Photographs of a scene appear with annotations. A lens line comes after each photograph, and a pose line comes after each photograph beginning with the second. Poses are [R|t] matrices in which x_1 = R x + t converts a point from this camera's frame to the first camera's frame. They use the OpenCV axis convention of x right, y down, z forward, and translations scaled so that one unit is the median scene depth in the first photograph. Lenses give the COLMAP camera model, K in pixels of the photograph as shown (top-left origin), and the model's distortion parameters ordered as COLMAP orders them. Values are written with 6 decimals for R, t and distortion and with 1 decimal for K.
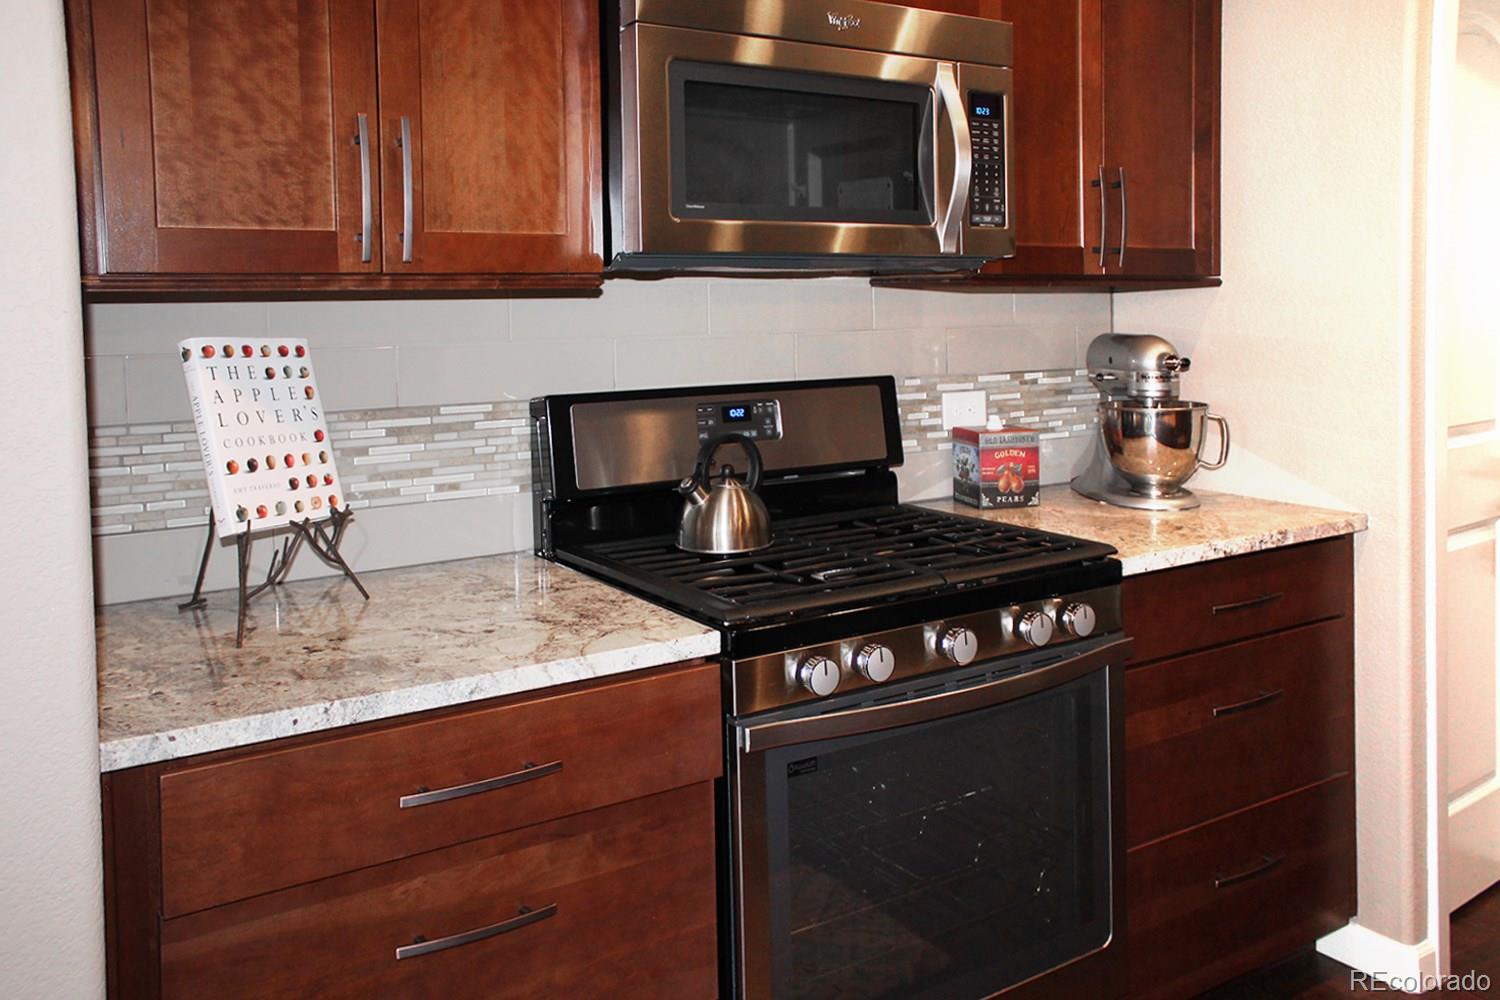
lens RADIAL K [[1519.8, 0, 750.0], [0, 1519.8, 500.0], [0, 0, 1]] dist [0.006901, 0.025492]
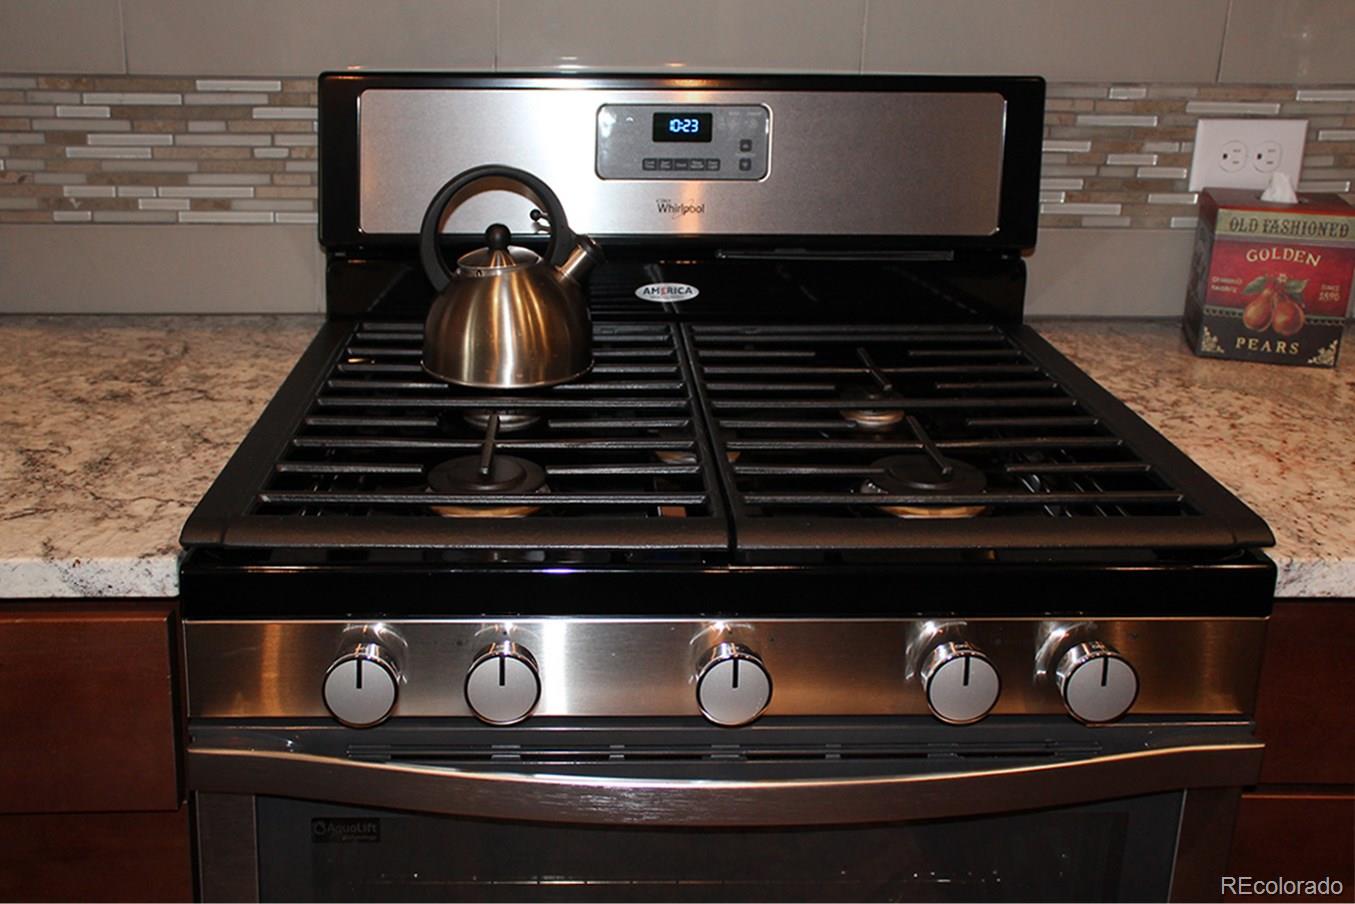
lens RADIAL K [[1372.9, 0, 677.5], [0, 1372.9, 452.0], [0, 0, 1]] dist [0.006901, 0.025492]
pose [[0.819985, 0.212628, -0.531426, 0.307159], [-0.097877, 0.966854, 0.235824, -0.064756], [0.563954, -0.141358, 0.813618, 0.602852]]
